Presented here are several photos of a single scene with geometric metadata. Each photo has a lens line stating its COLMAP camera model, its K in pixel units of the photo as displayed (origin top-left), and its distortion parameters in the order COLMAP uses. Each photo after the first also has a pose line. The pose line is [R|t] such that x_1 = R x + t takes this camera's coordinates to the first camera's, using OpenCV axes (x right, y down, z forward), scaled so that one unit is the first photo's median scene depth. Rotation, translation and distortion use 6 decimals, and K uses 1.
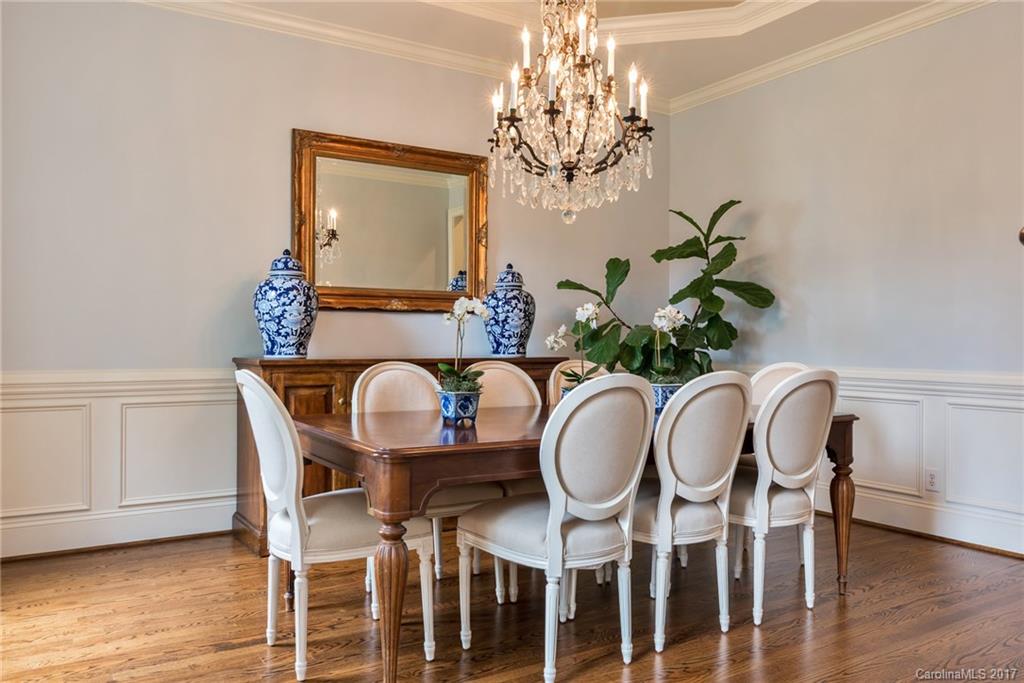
lens RADIAL K [[793.1, 0, 514.2], [0, 793.1, 338.8], [0, 0, 1]] dist [0.004574, -0.007162]
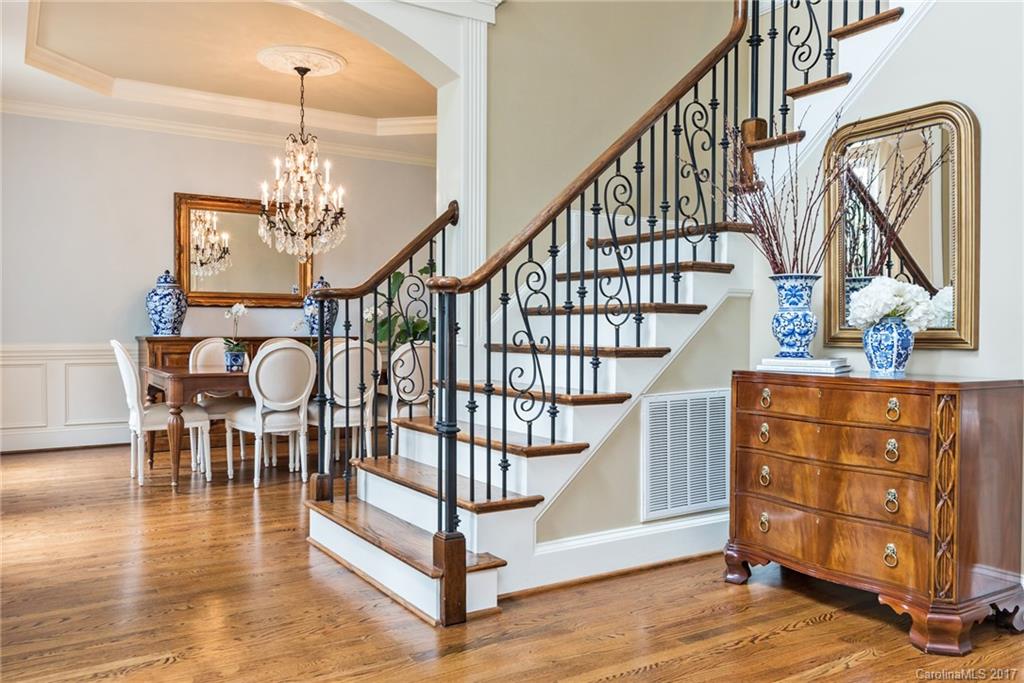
lens RADIAL K [[793.1, 0, 510.3], [0, 793.1, 342.8], [0, 0, 1]] dist [0.004574, -0.007162]
pose [[0.999856, 0.000797, 0.016956, 0.408464], [-0.001181, 0.999742, 0.022682, -0.000804], [-0.016934, -0.022699, 0.999599, -0.676896]]
